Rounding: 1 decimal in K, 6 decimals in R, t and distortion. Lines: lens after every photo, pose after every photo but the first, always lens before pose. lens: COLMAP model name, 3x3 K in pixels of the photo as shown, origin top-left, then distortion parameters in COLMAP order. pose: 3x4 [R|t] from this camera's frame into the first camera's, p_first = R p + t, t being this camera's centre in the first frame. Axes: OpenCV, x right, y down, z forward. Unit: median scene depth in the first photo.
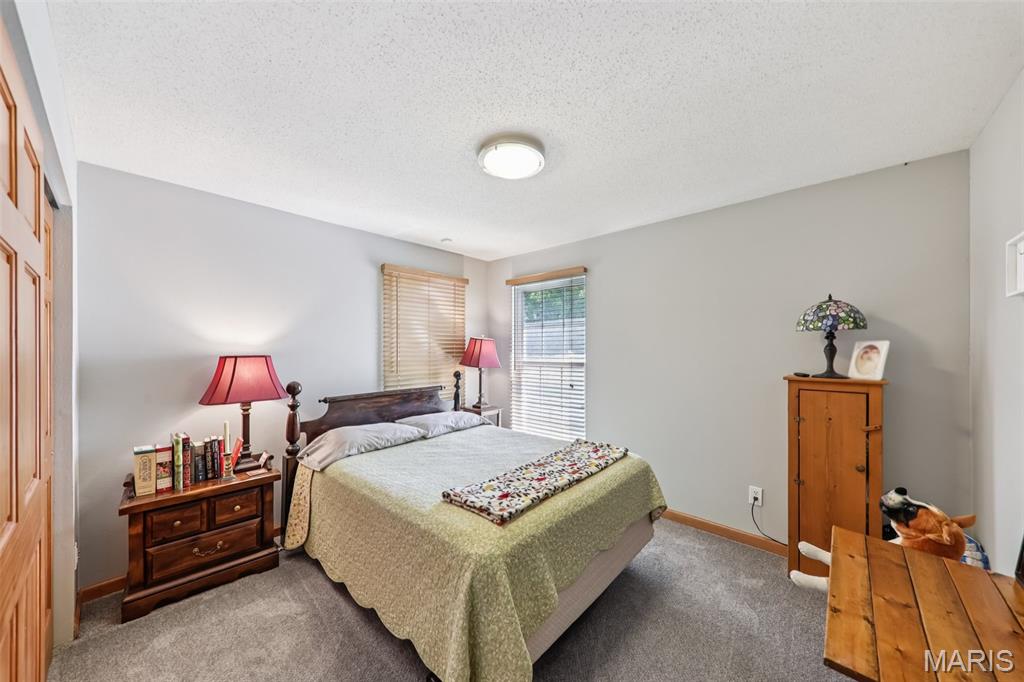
lens RADIAL K [[379.6, 0, 508.8], [0, 379.6, 343.1], [0, 0, 1]] dist [0.002673, 0.000071]
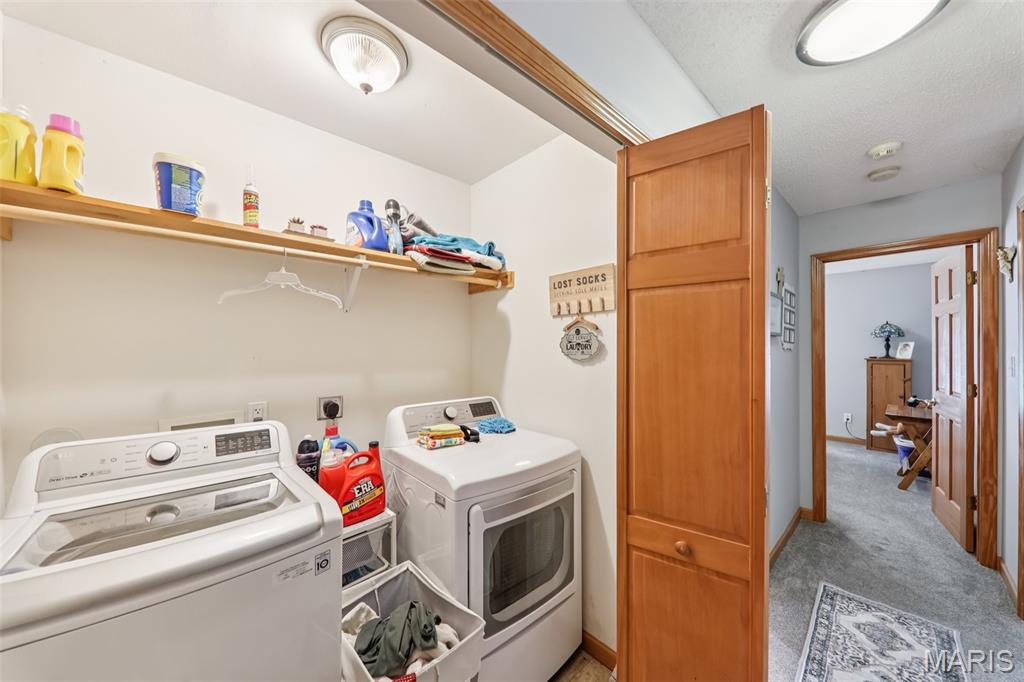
lens RADIAL K [[359.8, 0, 516.8], [0, 359.8, 344.0], [0, 0, 1]] dist [-0.001200, -0.000085]
pose [[0.993772, -0.000535, -0.111430, -1.130546], [0.000403, 0.999999, -0.001204, 0.007409], [0.111431, 0.001152, 0.993772, -1.398623]]
